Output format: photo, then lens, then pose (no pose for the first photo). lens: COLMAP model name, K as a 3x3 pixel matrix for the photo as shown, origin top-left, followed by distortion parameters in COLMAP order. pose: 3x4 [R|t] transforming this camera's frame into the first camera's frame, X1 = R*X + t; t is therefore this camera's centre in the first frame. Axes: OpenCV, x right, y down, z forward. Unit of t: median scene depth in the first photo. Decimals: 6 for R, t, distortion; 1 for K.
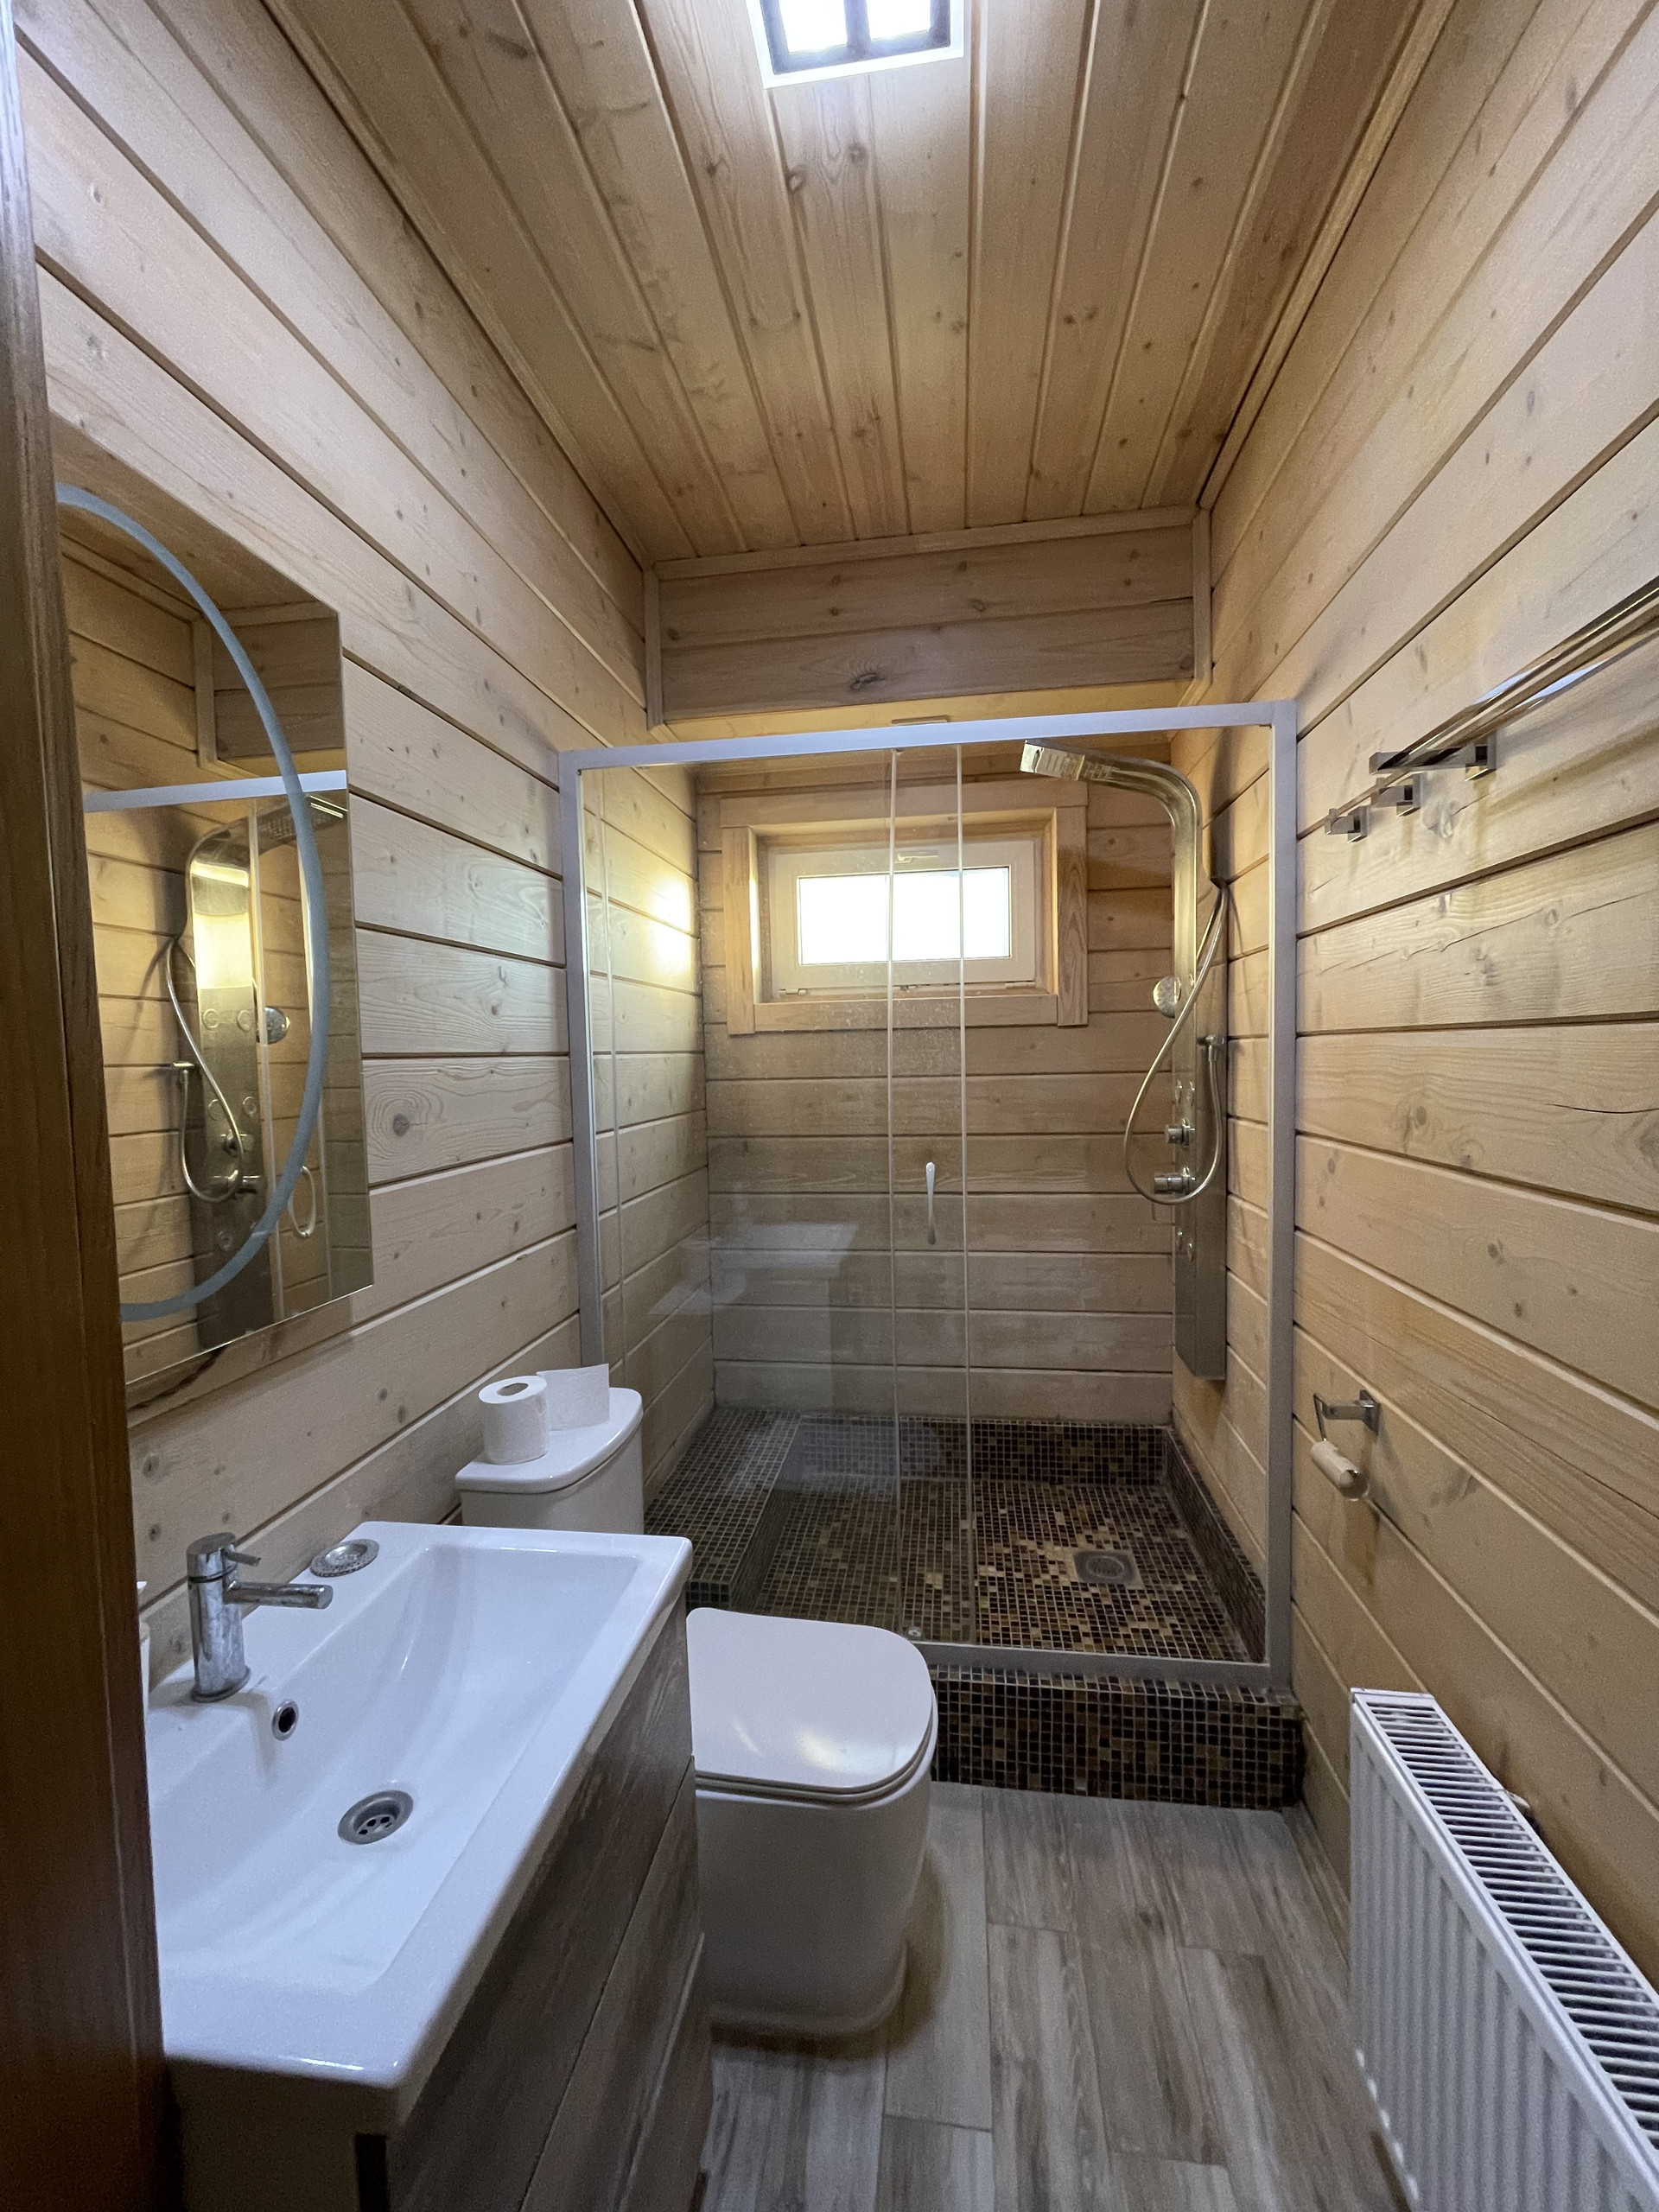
lens RADIAL K [[889.8, 0, 832.7], [0, 889.8, 1100.2], [0, 0, 1]] dist [-0.003161, 0.000949]
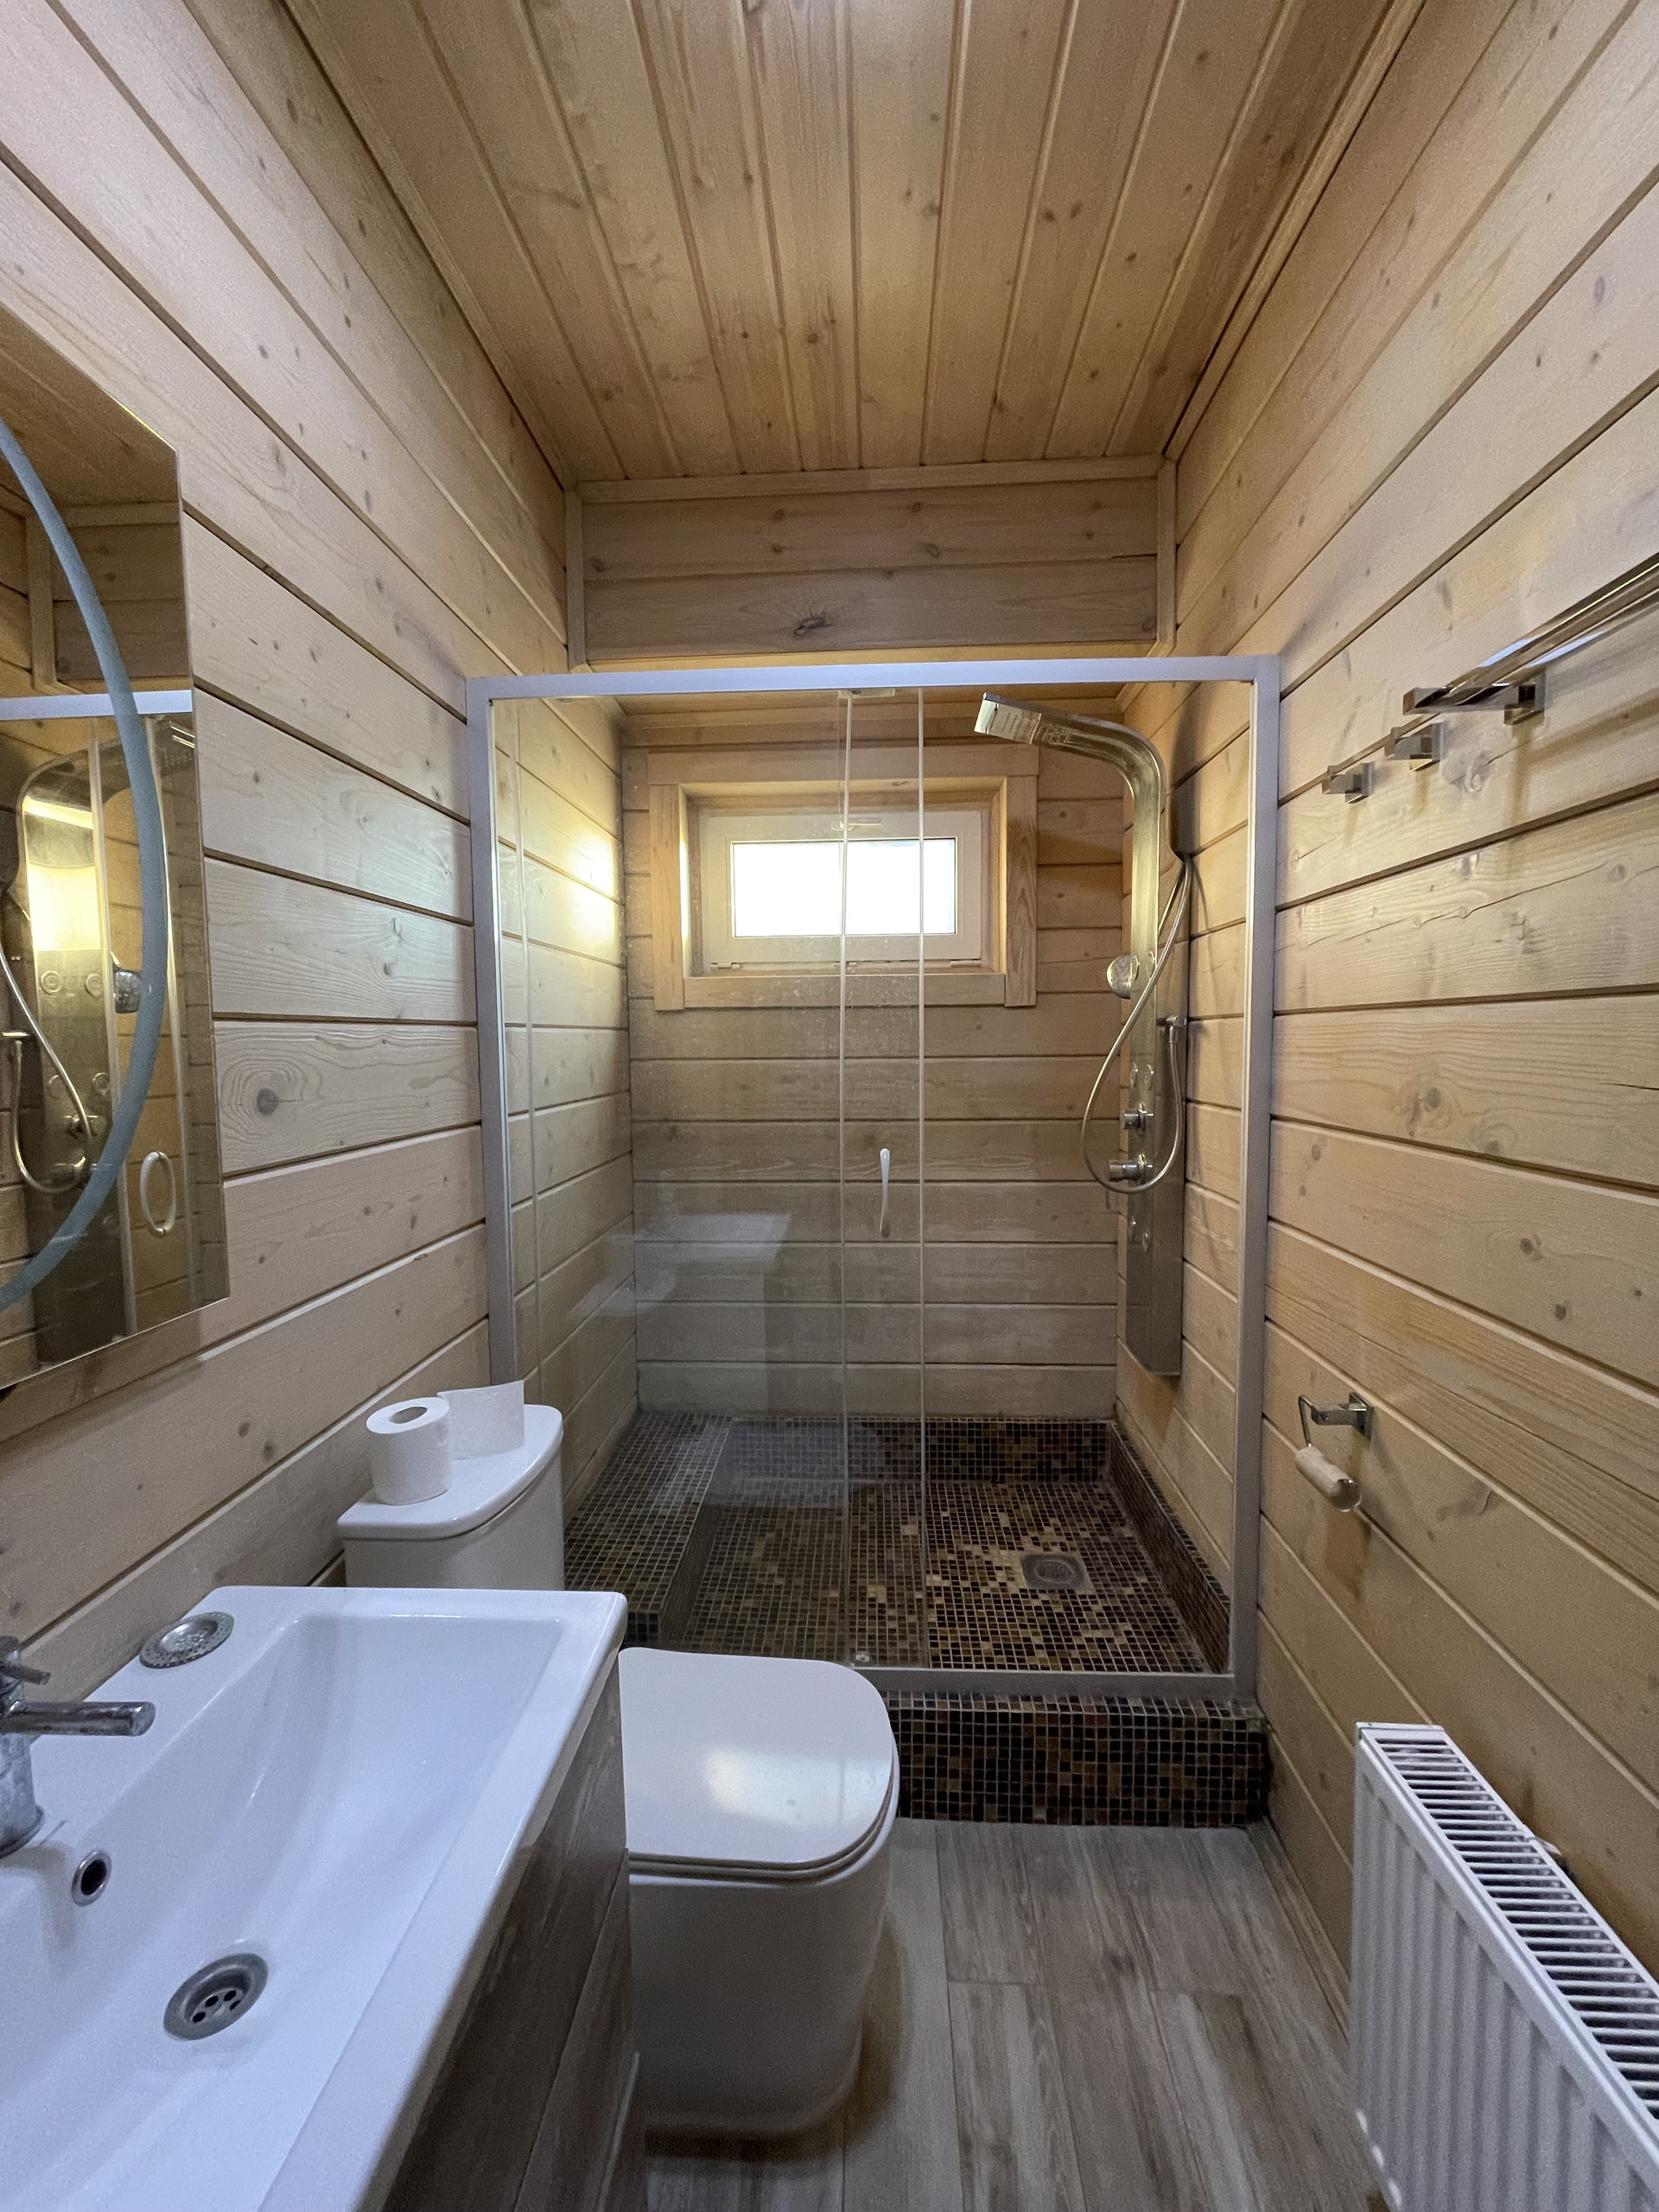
lens RADIAL K [[889.8, 0, 830.9], [0, 889.8, 1101.1], [0, 0, 1]] dist [-0.003161, 0.000949]
pose [[0.995943, 0.006299, 0.089763, -0.030694], [-0.007673, 0.999859, 0.014970, 0.008584], [-0.089656, -0.015598, 0.995851, 0.105189]]
